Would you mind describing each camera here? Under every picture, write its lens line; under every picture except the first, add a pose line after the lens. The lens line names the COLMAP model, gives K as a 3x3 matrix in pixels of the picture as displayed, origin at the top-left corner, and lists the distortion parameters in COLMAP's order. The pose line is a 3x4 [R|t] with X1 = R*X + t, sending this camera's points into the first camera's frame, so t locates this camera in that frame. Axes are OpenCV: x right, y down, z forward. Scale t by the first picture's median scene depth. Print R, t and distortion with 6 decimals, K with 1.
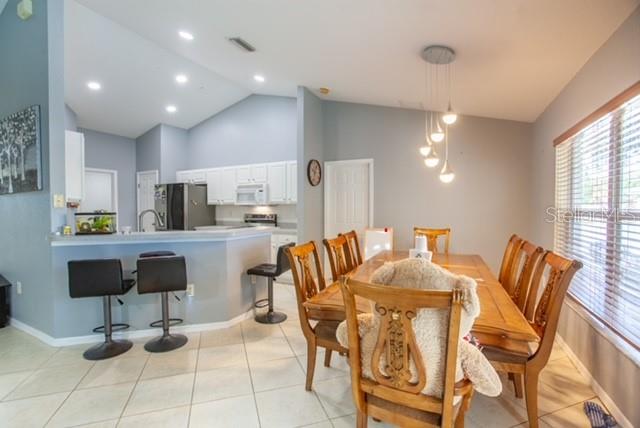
lens RADIAL K [[297.6, 0, 316.6], [0, 297.6, 215.2], [0, 0, 1]] dist [-0.039108, 0.001935]
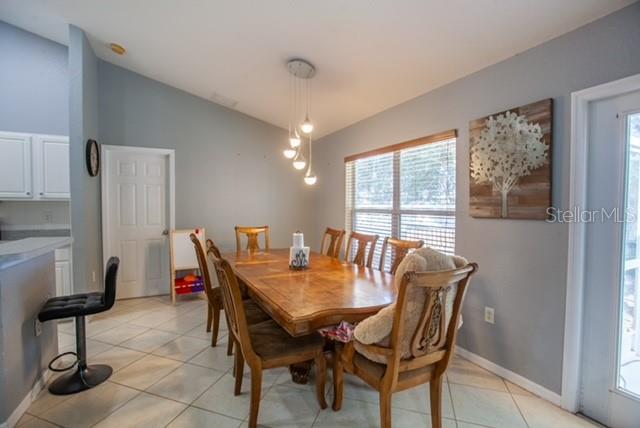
lens RADIAL K [[297.6, 0, 316.6], [0, 297.6, 215.2], [0, 0, 1]] dist [-0.039108, 0.001935]
pose [[0.605778, -0.020334, 0.795374, -0.290303], [0.018608, 0.999762, 0.011387, -0.003789], [-0.795416, 0.007902, 0.606013, 0.186549]]
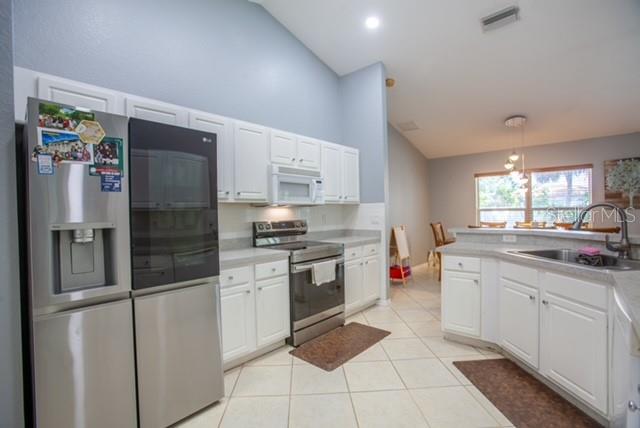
lens RADIAL K [[297.6, 0, 316.6], [0, 297.6, 215.2], [0, 0, 1]] dist [-0.039108, 0.001935]
pose [[0.268428, -0.005288, 0.963285, -1.046257], [0.048041, 0.998814, -0.007904, -0.010484], [-0.962101, 0.048399, 0.268364, 1.122337]]
